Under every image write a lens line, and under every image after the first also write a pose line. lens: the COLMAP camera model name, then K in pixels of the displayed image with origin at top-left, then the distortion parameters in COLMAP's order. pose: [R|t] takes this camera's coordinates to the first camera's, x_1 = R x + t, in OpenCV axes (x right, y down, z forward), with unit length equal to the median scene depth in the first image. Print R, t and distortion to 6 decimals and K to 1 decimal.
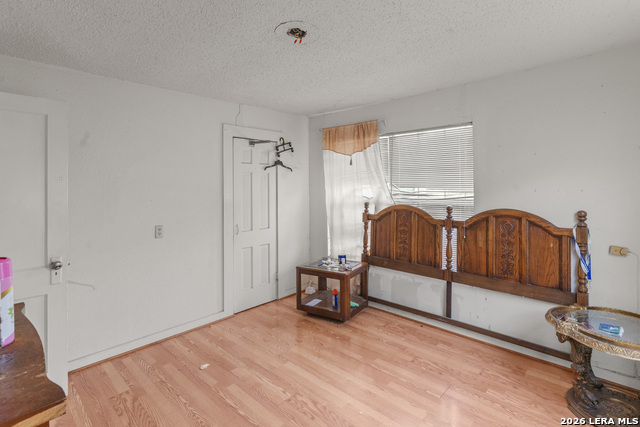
lens RADIAL K [[299.0, 0, 320.7], [0, 299.0, 191.2], [0, 0, 1]] dist [-0.000783, 0.000009]
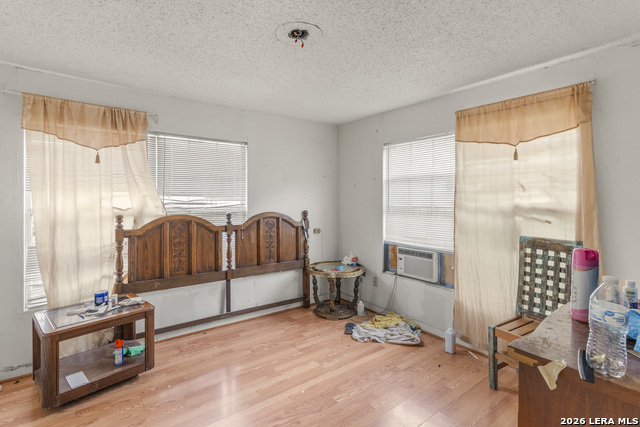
lens RADIAL K [[307.2, 0, 320.8], [0, 307.2, 198.3], [0, 0, 1]] dist [-0.000234, 0.000473]
pose [[0.189723, -0.007416, 0.981810, -0.599613], [-0.001517, 0.999968, 0.007846, -0.013482], [-0.981836, -0.002978, 0.189706, 0.413360]]
